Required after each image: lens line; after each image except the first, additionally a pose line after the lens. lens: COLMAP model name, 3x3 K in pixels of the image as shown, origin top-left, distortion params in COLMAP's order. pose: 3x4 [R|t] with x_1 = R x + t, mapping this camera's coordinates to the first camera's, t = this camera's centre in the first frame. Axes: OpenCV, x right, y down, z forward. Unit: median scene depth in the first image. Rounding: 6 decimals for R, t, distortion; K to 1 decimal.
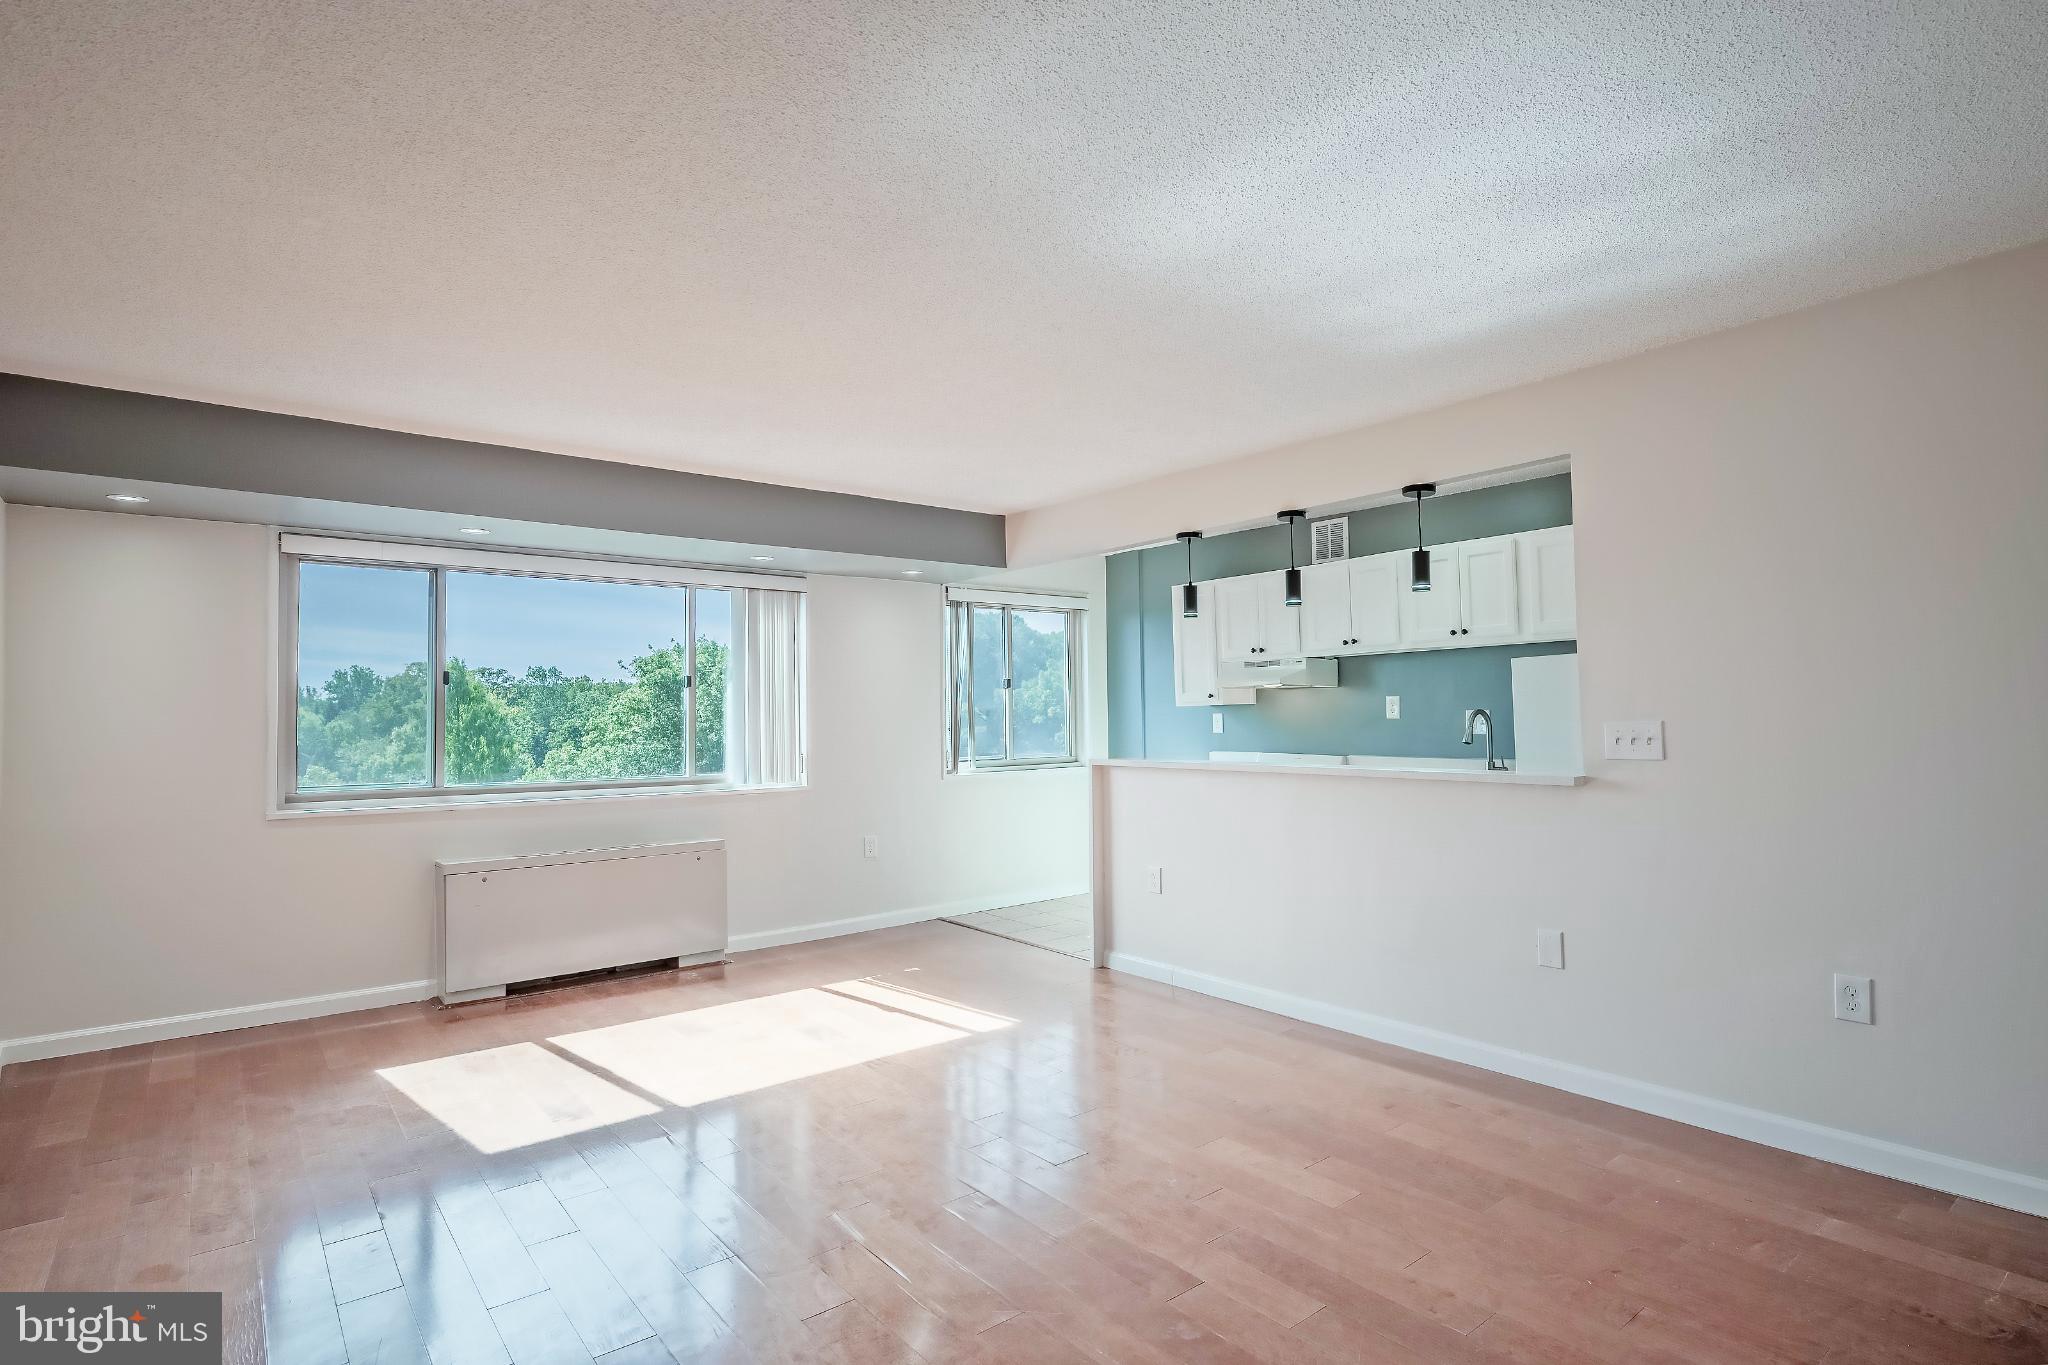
lens RADIAL K [[1017.8, 0, 1029.2], [0, 1017.8, 683.5], [0, 0, 1]] dist [0.000689, -0.000279]
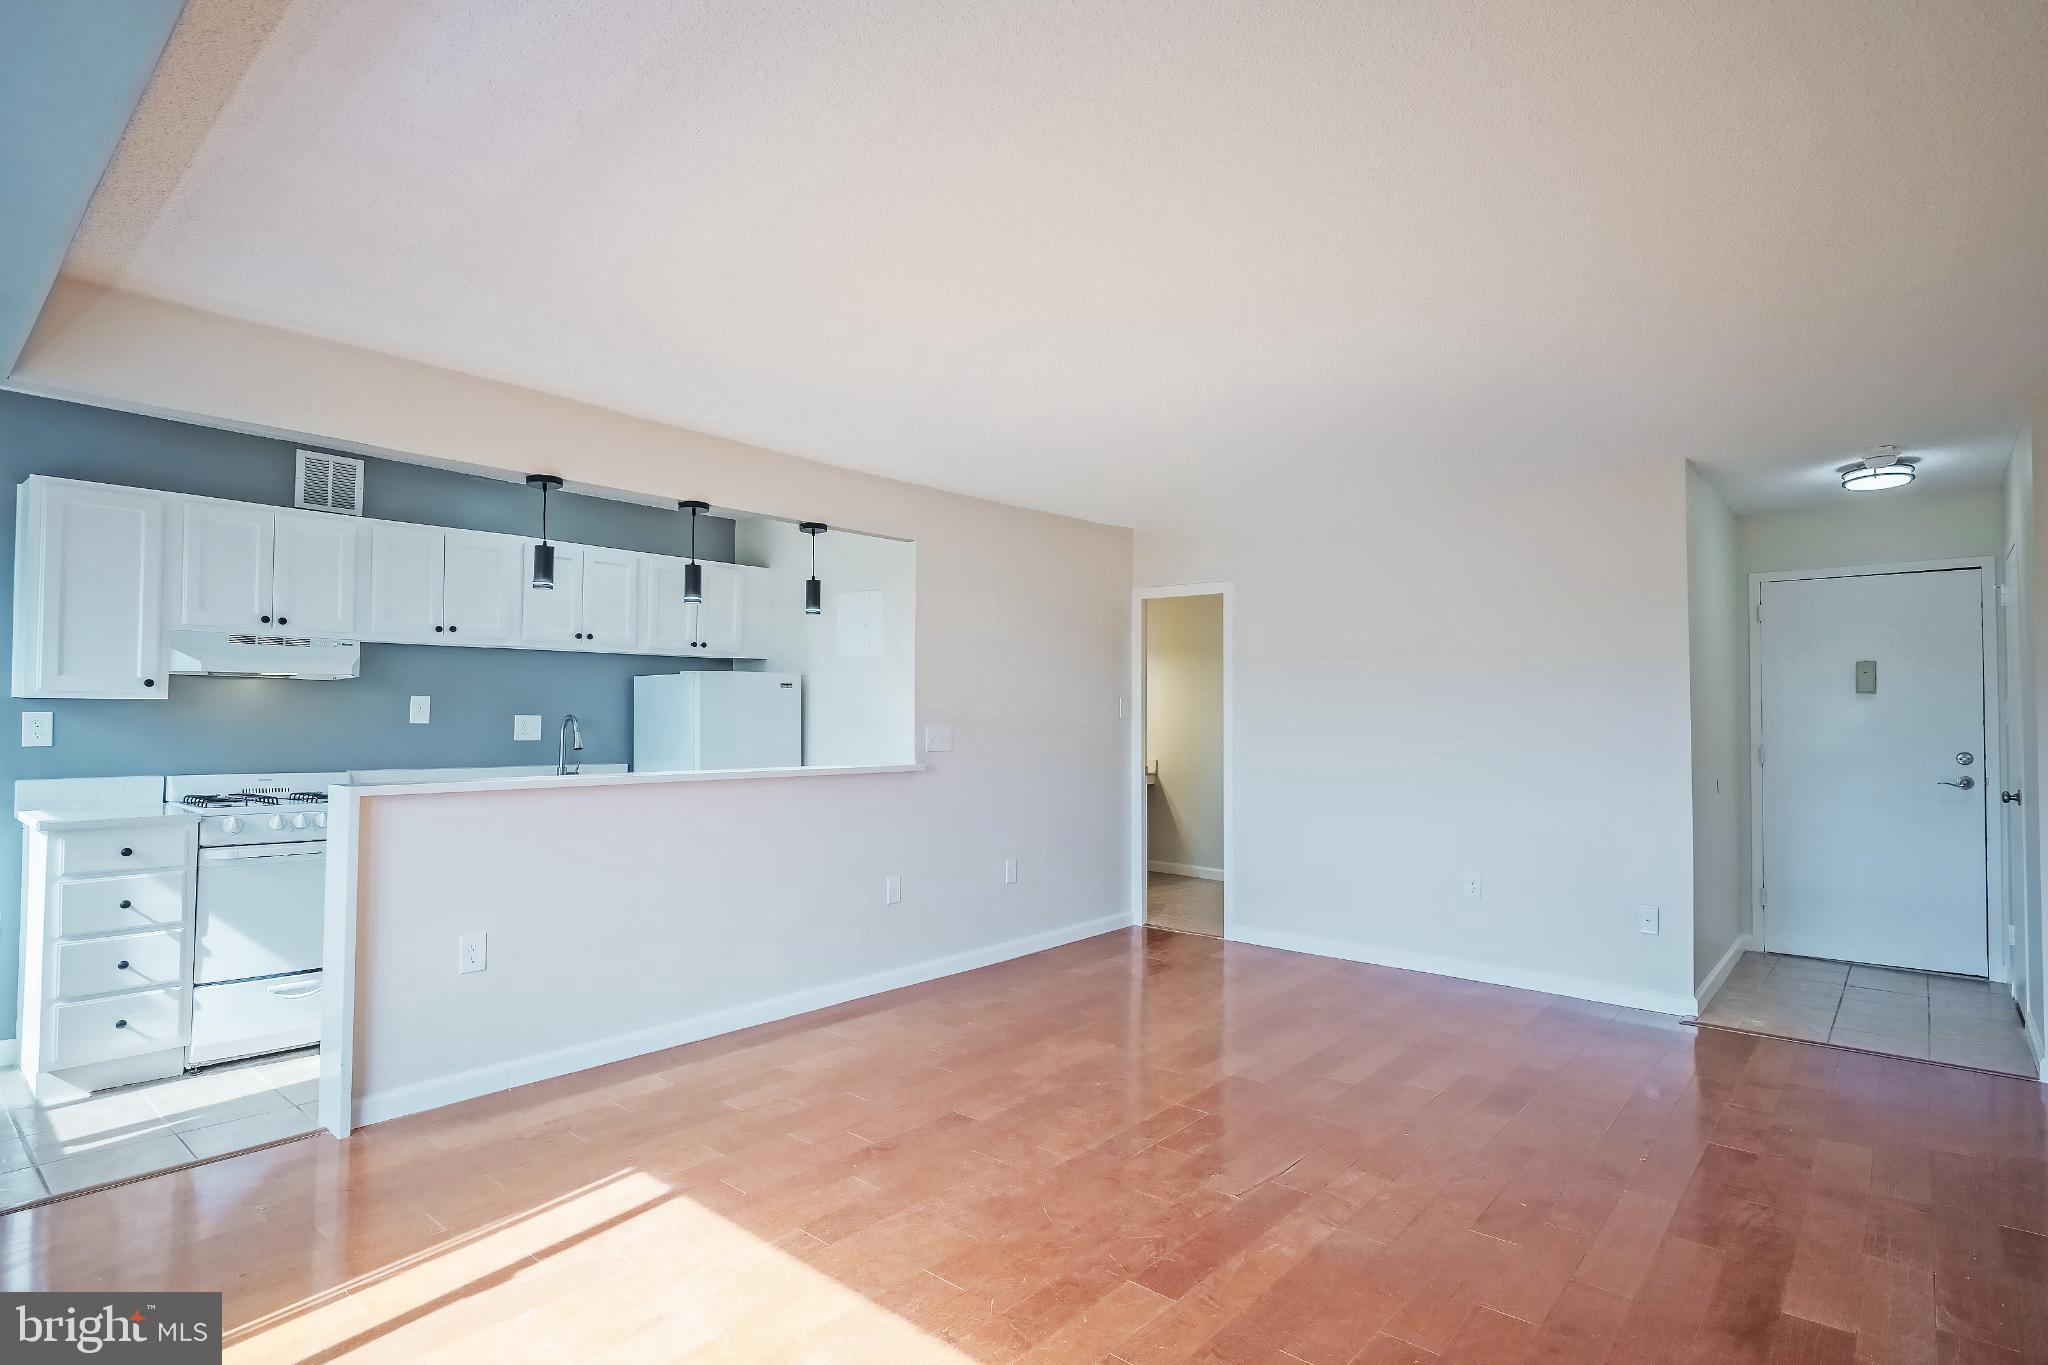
lens RADIAL K [[1029.7, 0, 1046.5], [0, 1029.7, 684.5], [0, 0, 1]] dist [-0.000761, -0.000863]
pose [[-0.189868, 0.043477, 0.980846, -0.557350], [-0.035654, 0.998055, -0.051141, 0.027155], [-0.981162, -0.044681, -0.187949, 0.649687]]
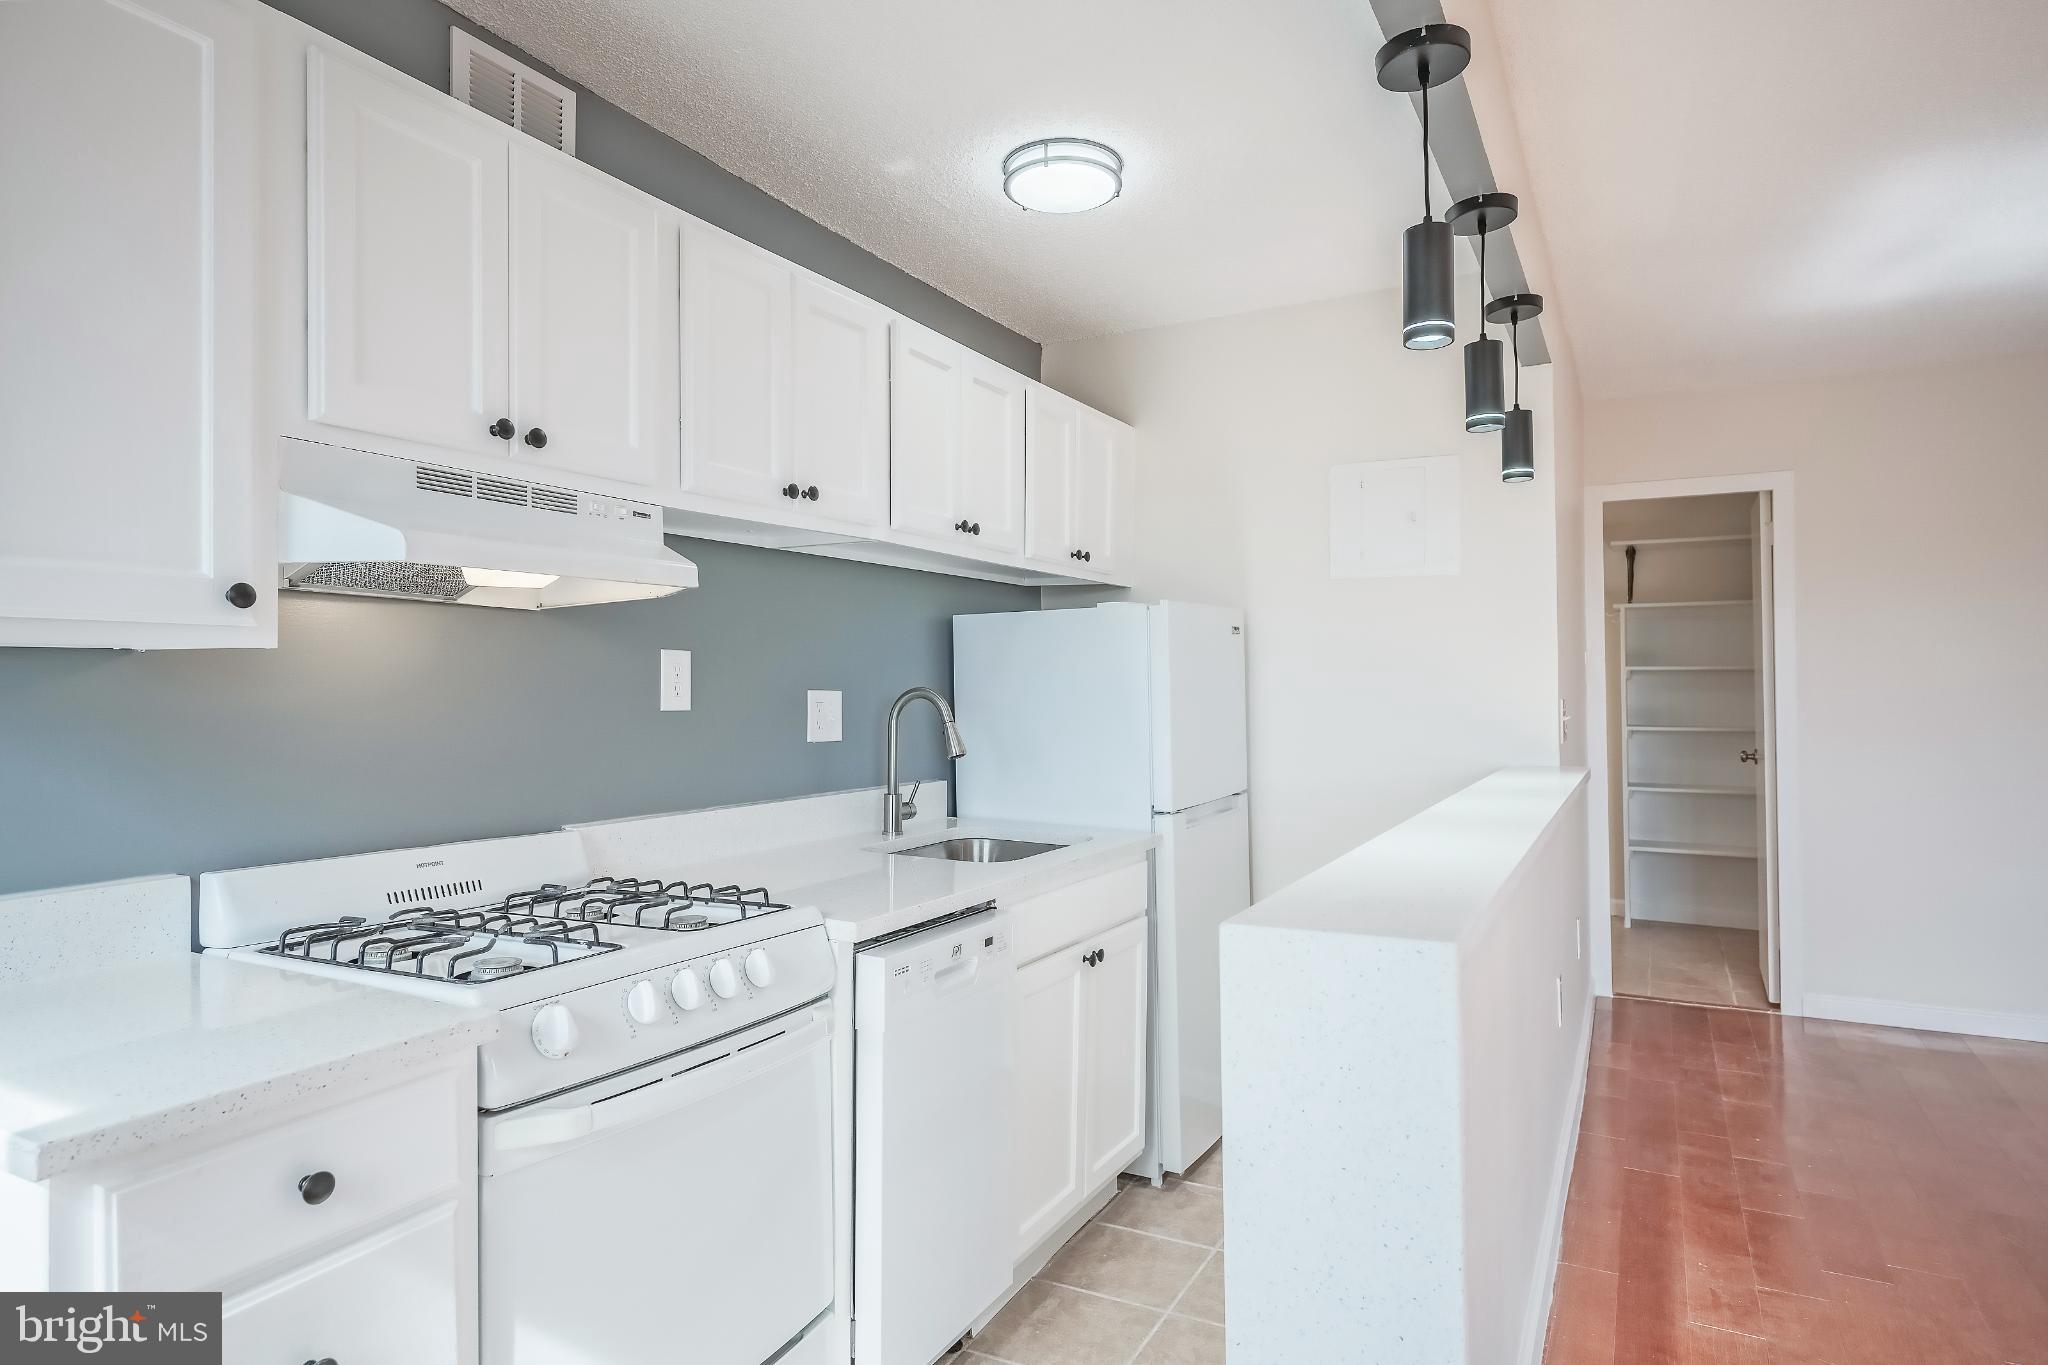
lens RADIAL K [[1134.9, 0, 1020.6], [0, 1134.9, 682.1], [0, 0, 1]] dist [-0.002168, 0.000164]
pose [[-0.379486, 0.026452, 0.924819, -0.075329], [-0.014268, 0.999305, -0.034437, 0.035980], [-0.925088, -0.026263, -0.378844, 1.028646]]
